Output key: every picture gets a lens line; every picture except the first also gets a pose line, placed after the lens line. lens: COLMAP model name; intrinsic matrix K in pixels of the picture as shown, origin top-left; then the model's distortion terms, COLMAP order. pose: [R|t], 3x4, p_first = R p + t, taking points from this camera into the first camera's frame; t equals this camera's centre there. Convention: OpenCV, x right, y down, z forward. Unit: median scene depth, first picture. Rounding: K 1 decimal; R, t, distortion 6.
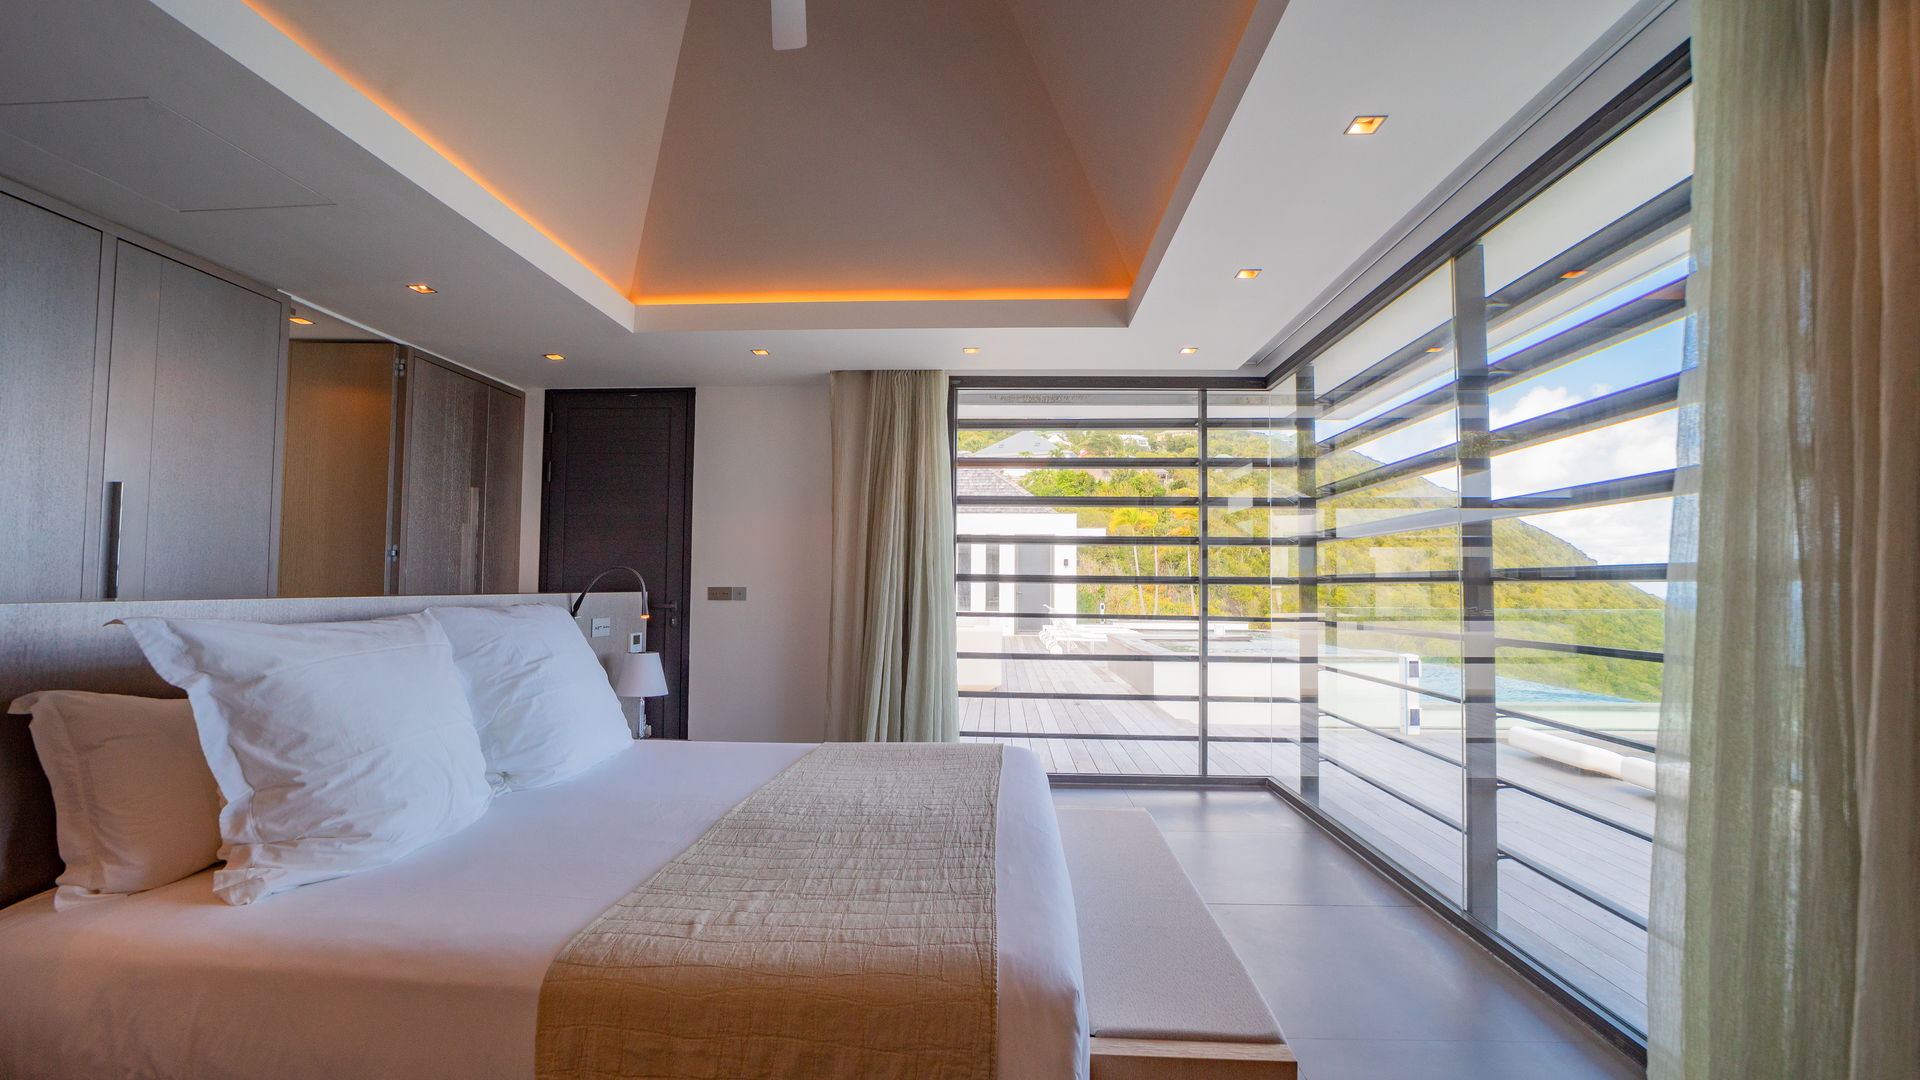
lens RADIAL K [[745.7, 0, 908.3], [0, 745.7, 551.2], [0, 0, 1]] dist [-0.035329, 0.009717]
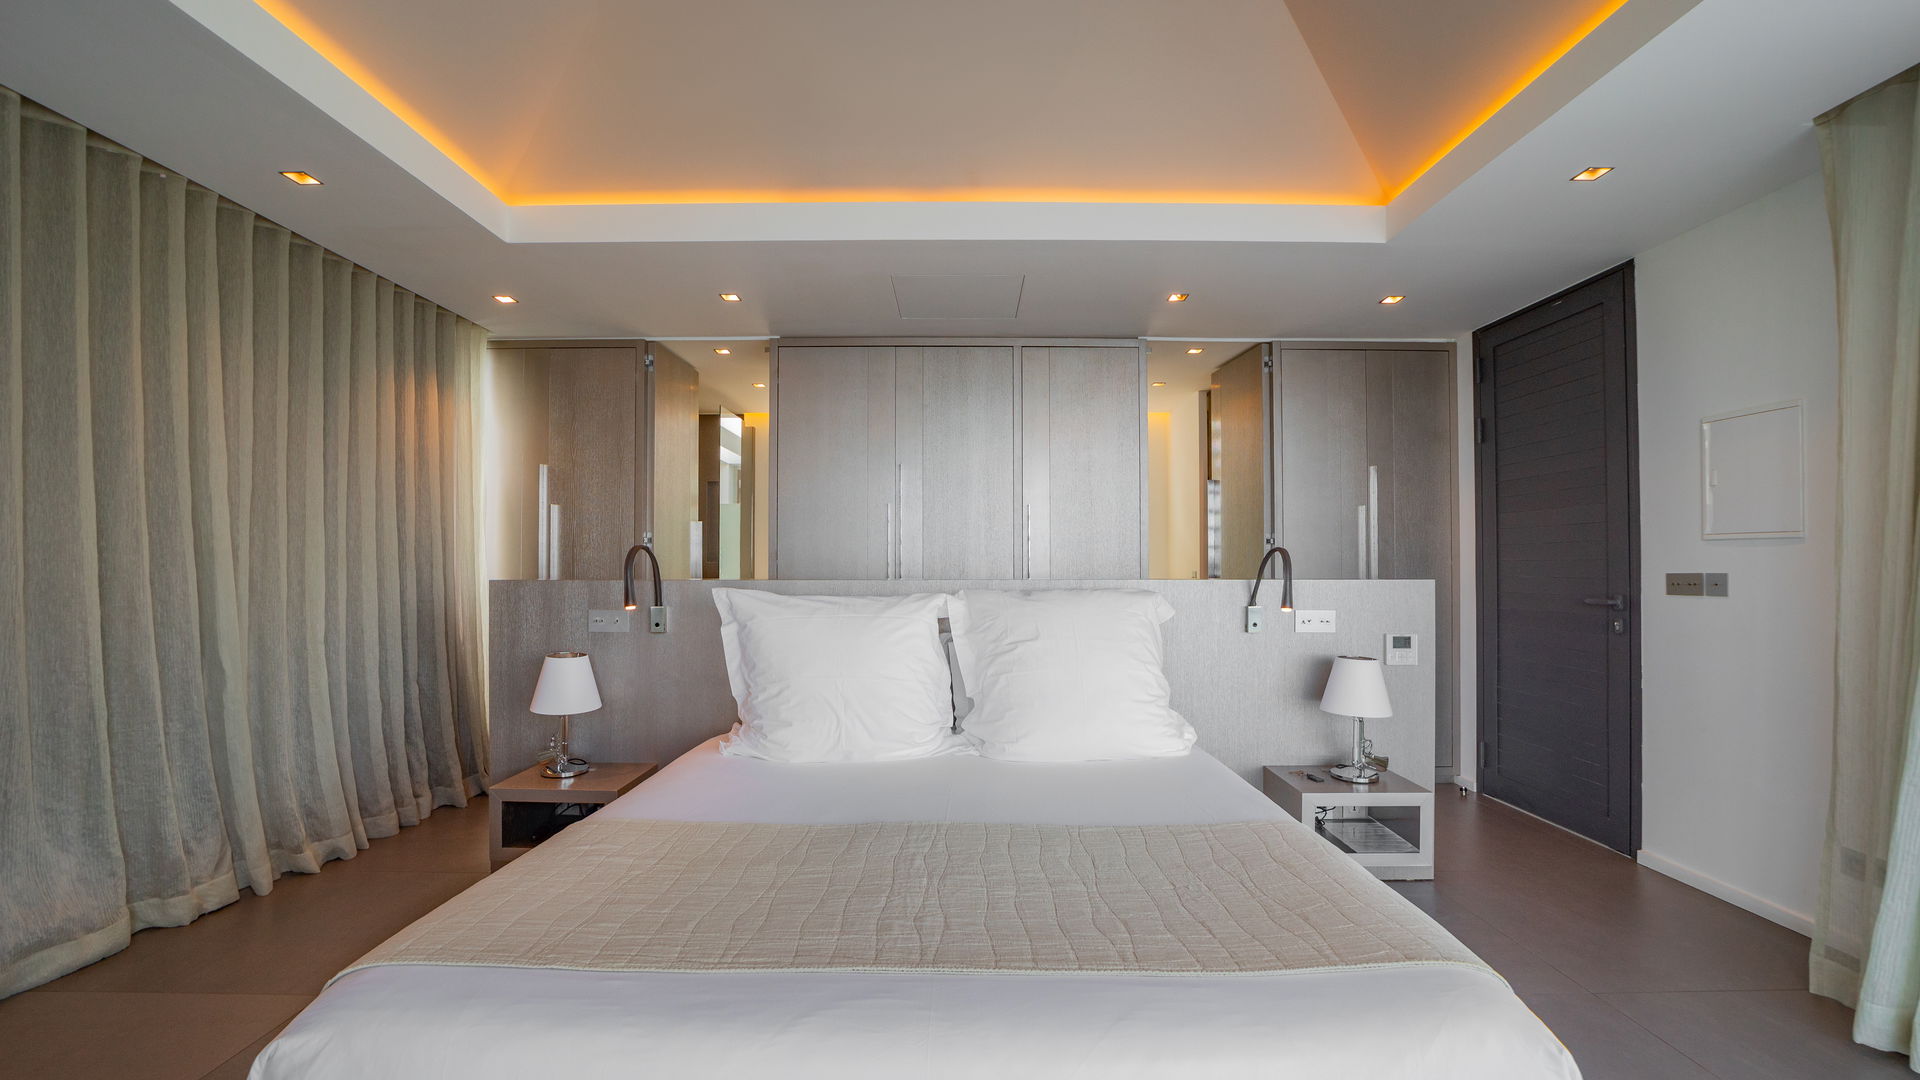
lens RADIAL K [[753.2, 0, 977.5], [0, 753.2, 549.4], [0, 0, 1]] dist [-0.036781, 0.009806]
pose [[0.144614, -0.029975, -0.989034, 0.561605], [0.045408, 0.998689, -0.023628, 0.039124], [0.988446, -0.041493, 0.145786, 0.796728]]
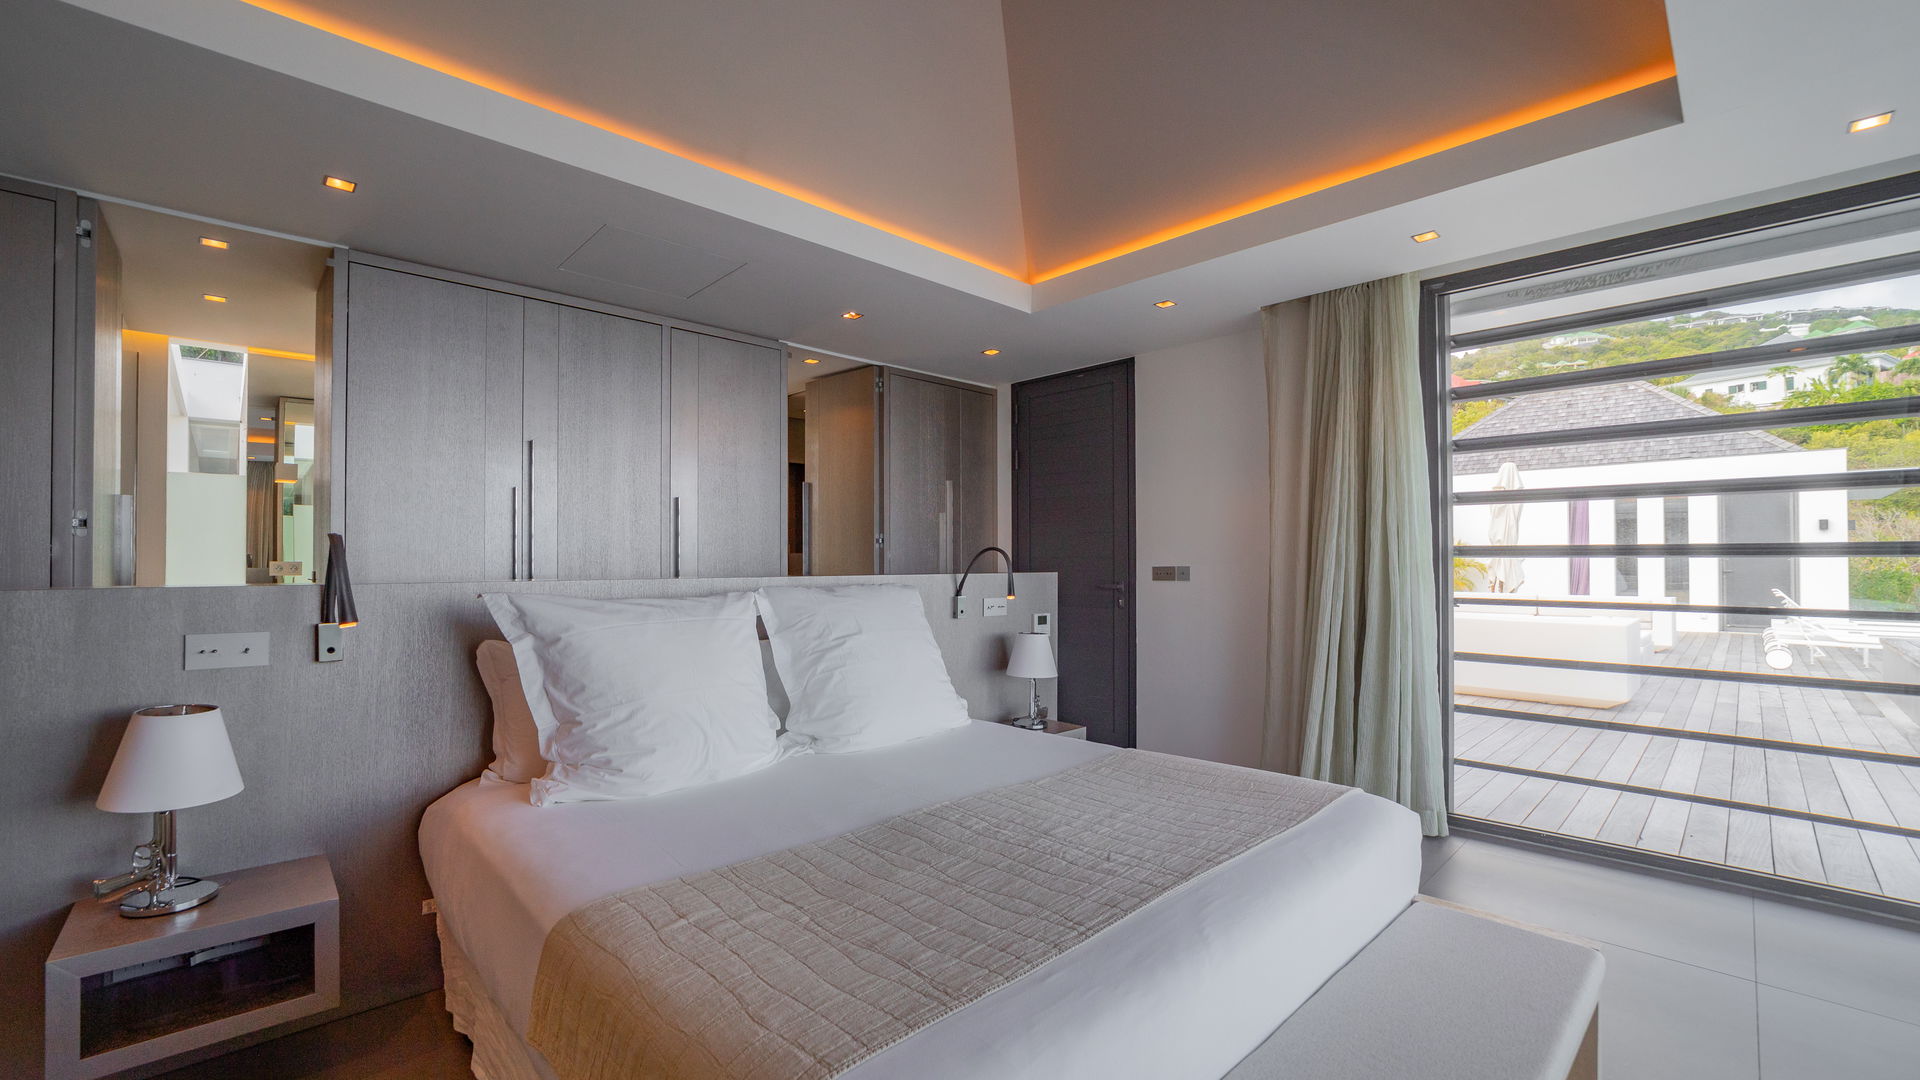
lens RADIAL K [[745.4, 0, 957.9], [0, 745.4, 550.4], [0, 0, 1]] dist [-0.037203, 0.009484]
pose [[0.766832, -0.020560, -0.641518, 0.330991], [0.037867, 0.999195, 0.013240, 0.013598], [0.640729, -0.034446, 0.766994, 0.274617]]
